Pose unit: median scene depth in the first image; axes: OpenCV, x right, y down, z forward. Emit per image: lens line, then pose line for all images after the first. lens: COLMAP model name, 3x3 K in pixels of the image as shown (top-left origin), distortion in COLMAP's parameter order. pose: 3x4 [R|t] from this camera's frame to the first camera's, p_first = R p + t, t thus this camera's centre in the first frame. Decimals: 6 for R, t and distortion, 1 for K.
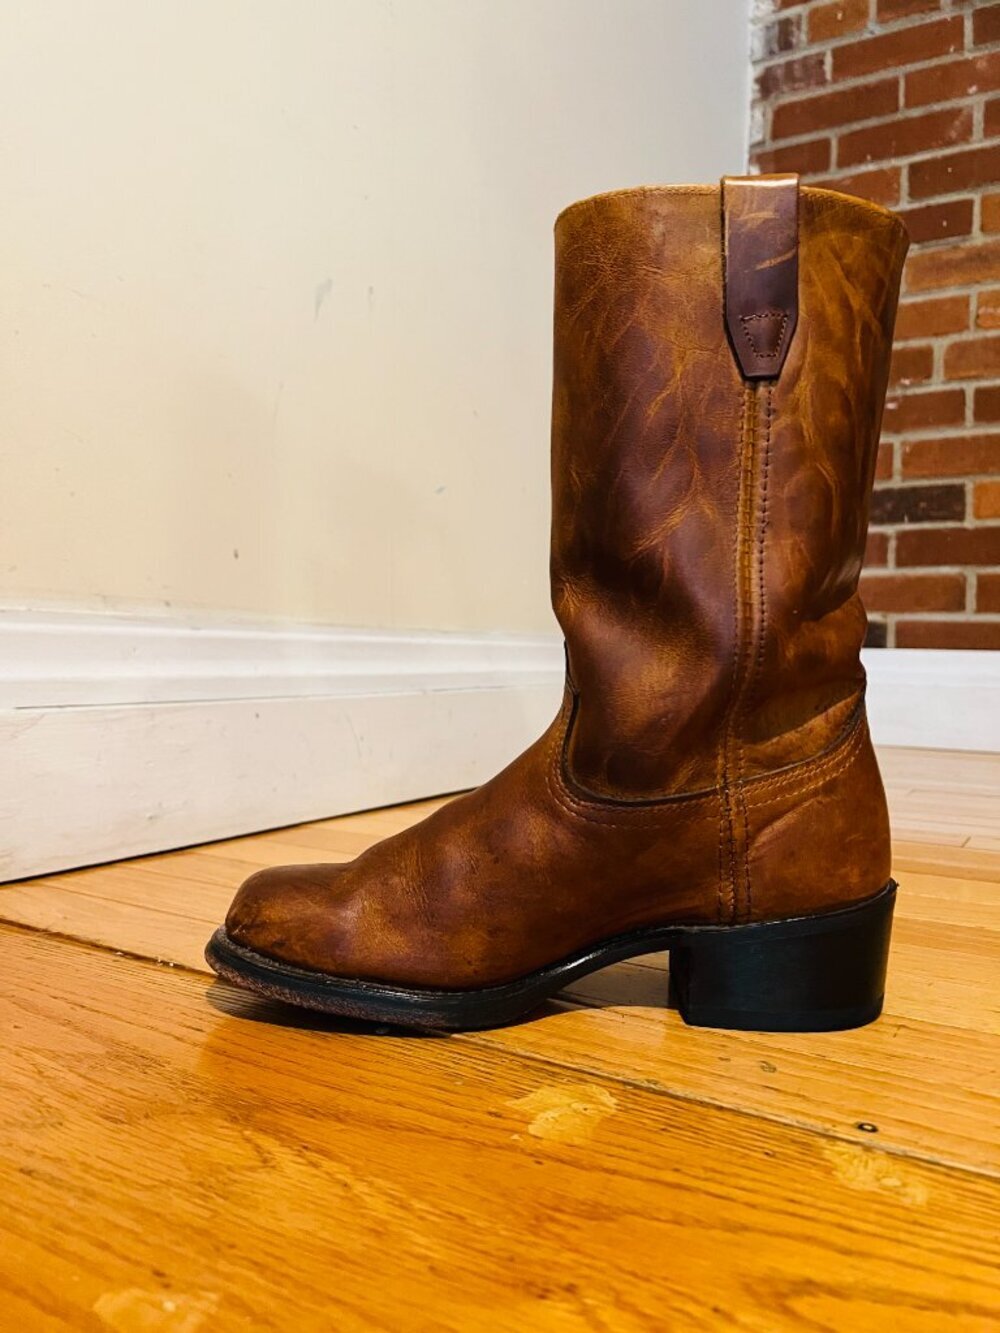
lens RADIAL K [[991.9, 0, 500.0], [0, 991.9, 666.5], [0, 0, 1]] dist [0.014156, -0.034974]
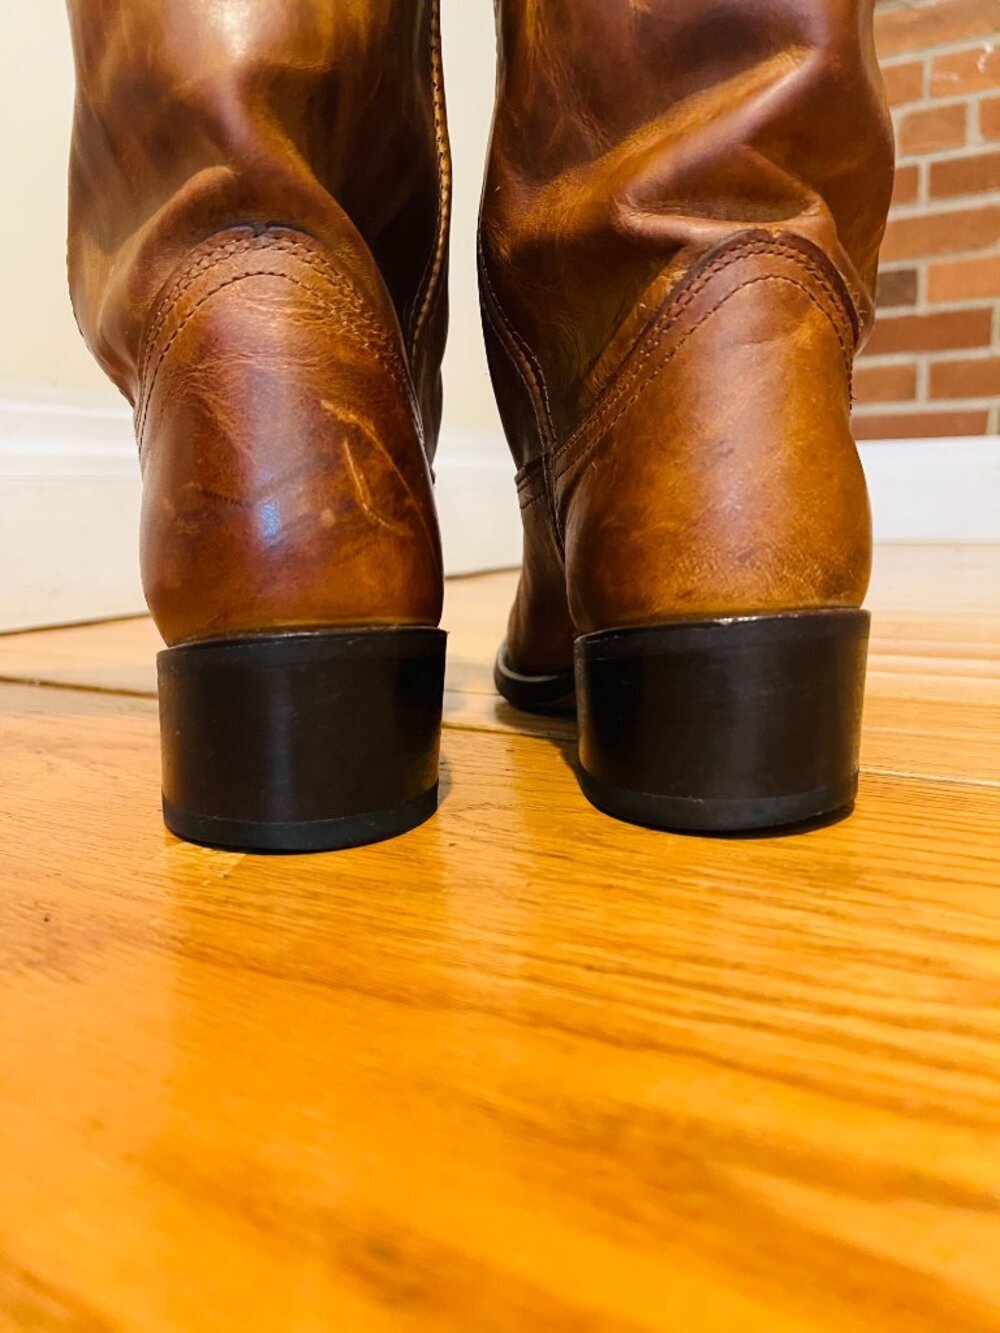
lens RADIAL K [[994.7, 0, 511.5], [0, 994.7, 686.6], [0, 0, 1]] dist [0.021551, -0.080411]
pose [[0.998865, -0.046781, 0.009013, 0.111184], [0.044555, 0.984268, 0.170974, 0.094275], [-0.016869, -0.170378, 0.985234, -0.041782]]
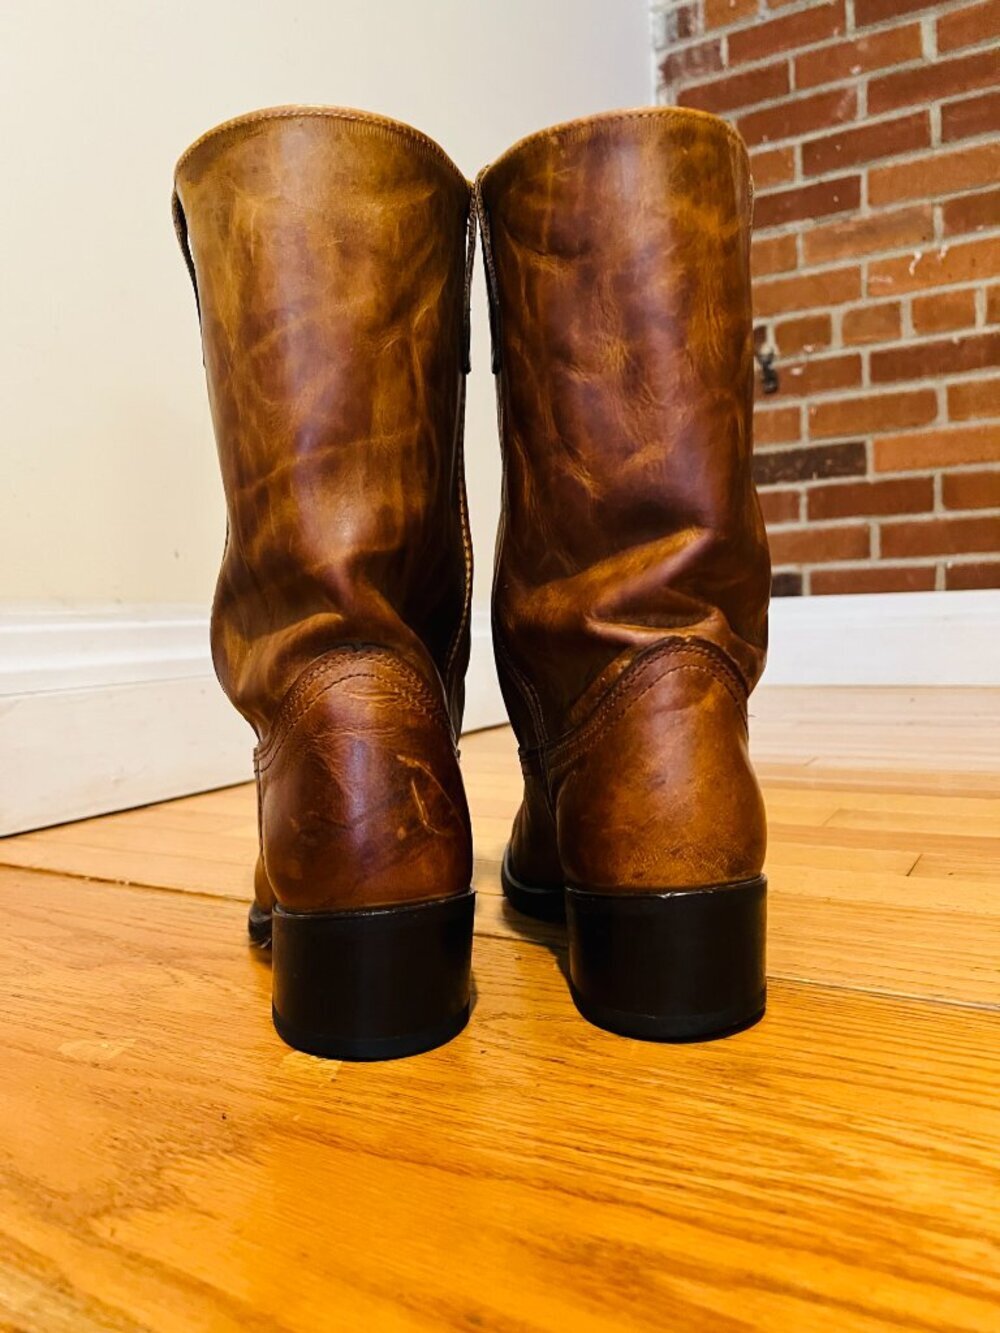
lens RADIAL K [[987.2, 0, 508.7], [0, 987.2, 662.3], [0, 0, 1]] dist [0.001018, -0.011959]
pose [[0.997964, -0.059976, 0.021707, 0.104946], [0.059250, 0.997709, 0.032646, -0.001865], [-0.023616, -0.031293, 0.999231, -0.197109]]
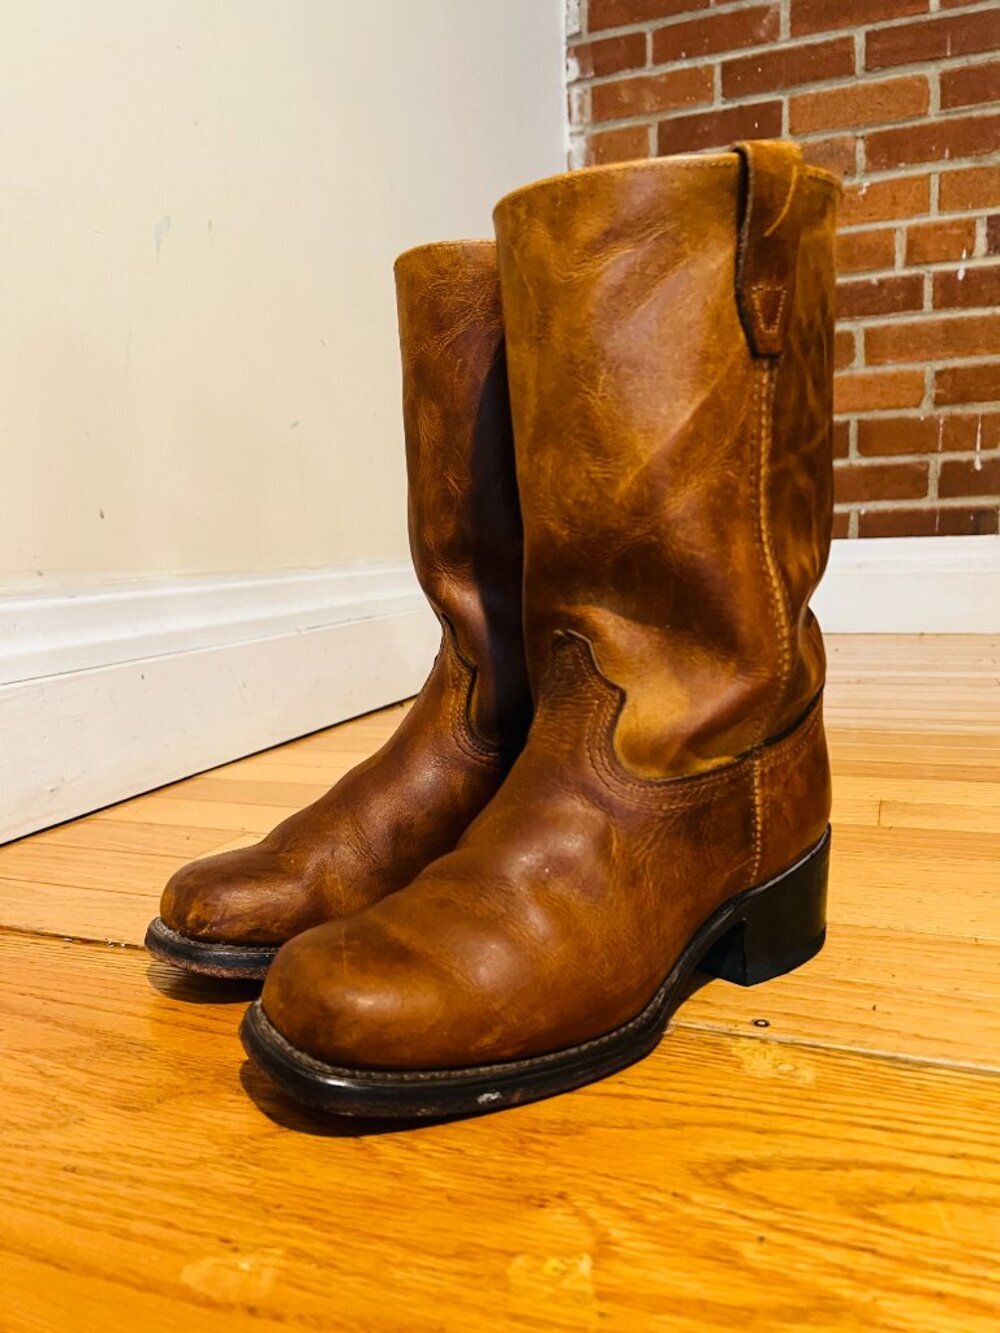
lens RADIAL K [[981.5, 0, 500.0], [0, 981.5, 666.5], [0, 0, 1]] dist [0.022899, -0.039847]
pose [[0.984481, -0.078697, 0.156855, -0.048422], [0.060700, 0.991346, 0.116397, -0.062261], [-0.164657, -0.105070, 0.980739, -0.047651]]
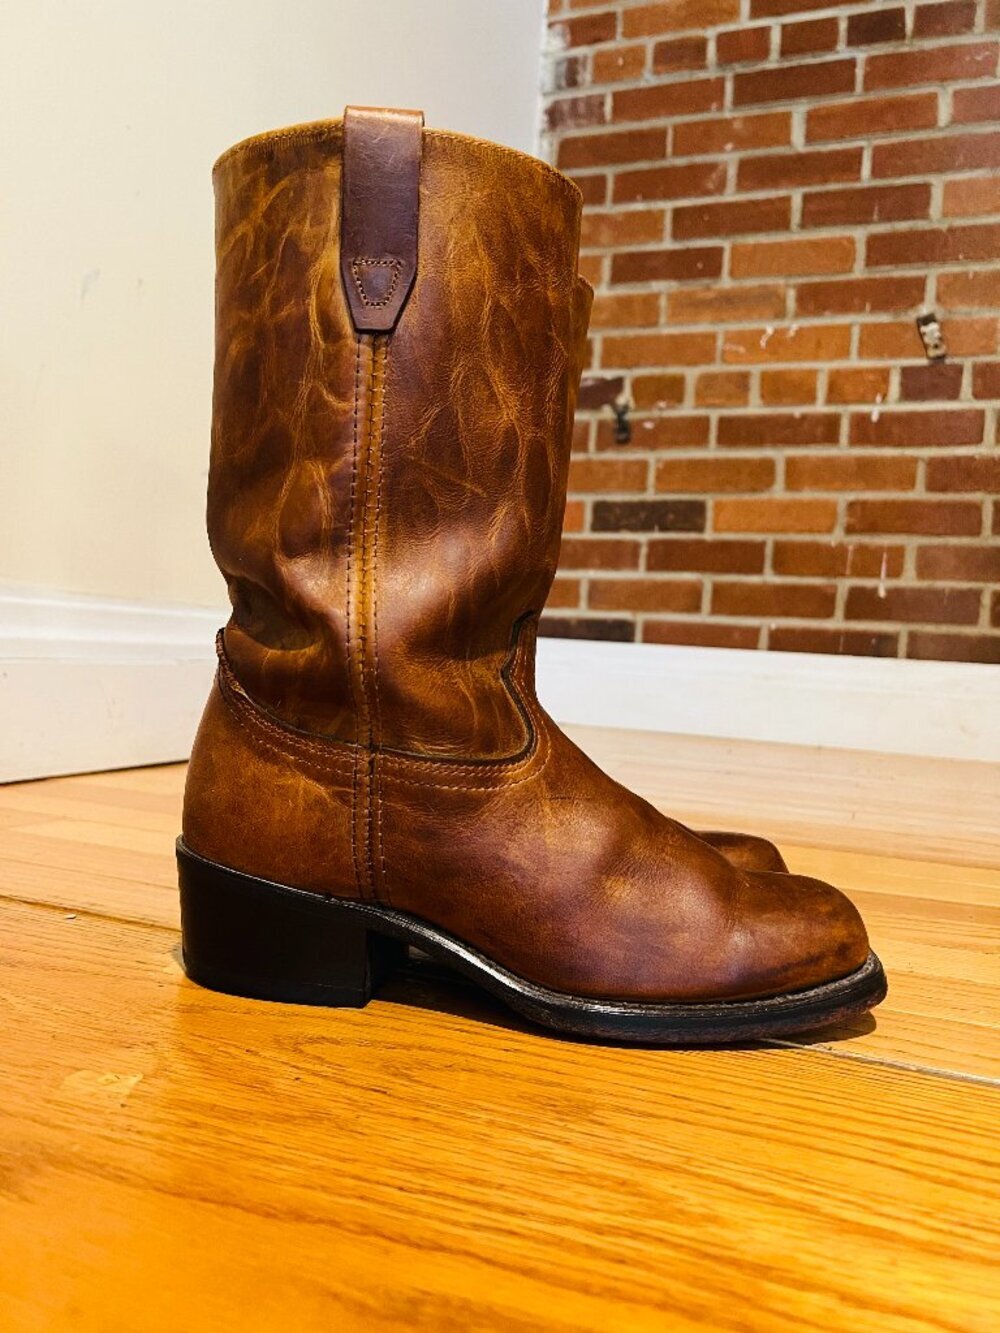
lens RADIAL K [[989.3, 0, 492.4], [0, 989.3, 672.7], [0, 0, 1]] dist [-0.001748, -0.003508]
pose [[0.983302, 0.034659, 0.178650, 0.091896], [-0.037640, 0.999203, 0.013324, 0.014671], [-0.178046, -0.019826, 0.983823, -0.162677]]
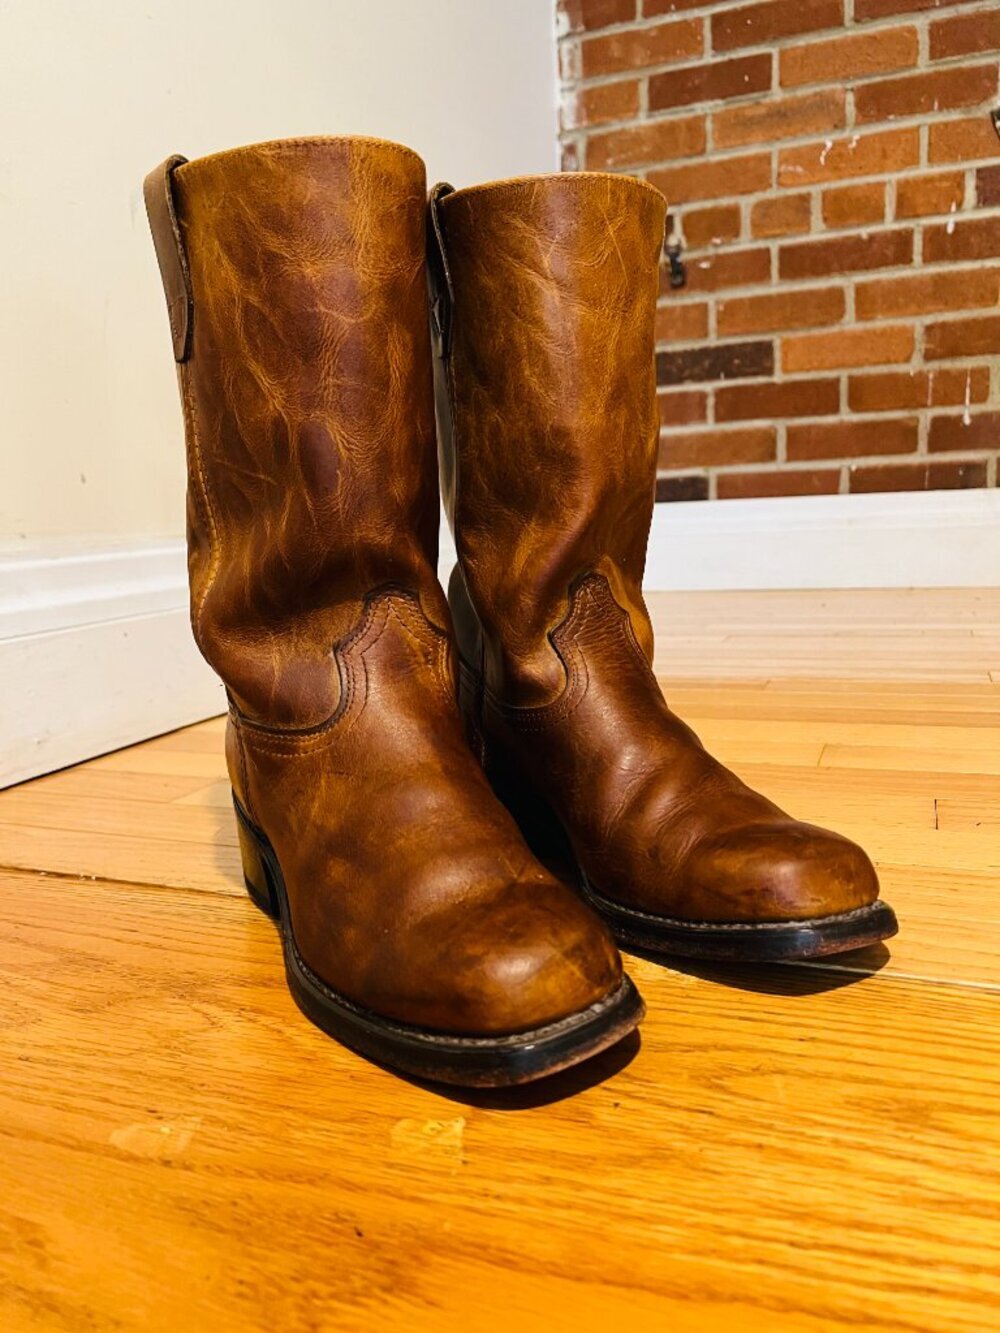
lens RADIAL K [[987.2, 0, 508.7], [0, 987.2, 662.3], [0, 0, 1]] dist [0.001018, -0.011959]
pose [[0.984787, -0.094672, 0.145709, 0.000647], [0.072691, 0.986100, 0.149408, -0.054365], [-0.157828, -0.136544, 0.977981, -0.106324]]
